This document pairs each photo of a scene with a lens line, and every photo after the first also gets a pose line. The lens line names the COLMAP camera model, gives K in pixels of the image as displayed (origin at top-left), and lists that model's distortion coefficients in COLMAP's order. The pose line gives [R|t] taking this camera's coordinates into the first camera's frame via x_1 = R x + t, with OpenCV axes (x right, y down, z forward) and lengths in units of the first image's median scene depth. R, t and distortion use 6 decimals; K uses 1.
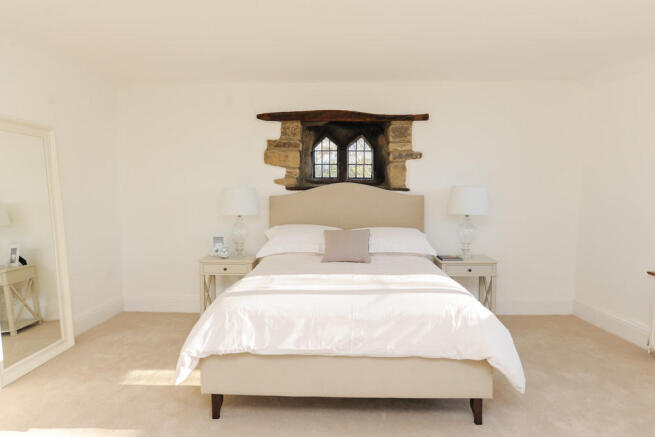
lens RADIAL K [[432.8, 0, 328.9], [0, 432.8, 218.6], [0, 0, 1]] dist [0.003137, 0.003892]
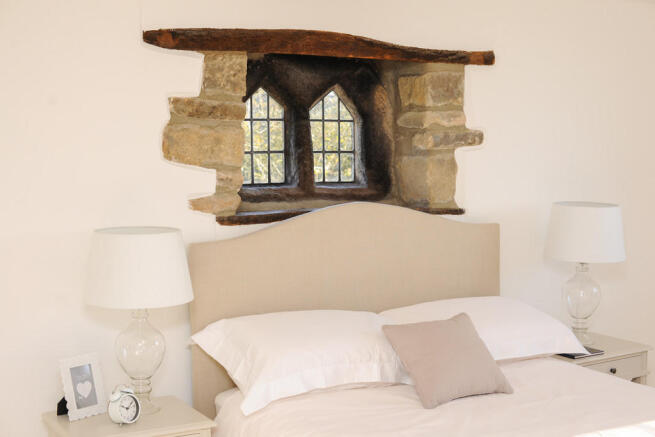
lens RADIAL K [[937.3, 0, 327.6], [0, 937.3, 220.0], [0, 0, 1]] dist [-0.101968, 0.000000]
pose [[0.850263, -0.049052, 0.524067, -0.466226], [0.036749, 0.998751, 0.033859, -0.096490], [-0.525073, -0.009530, 0.851004, 0.216850]]
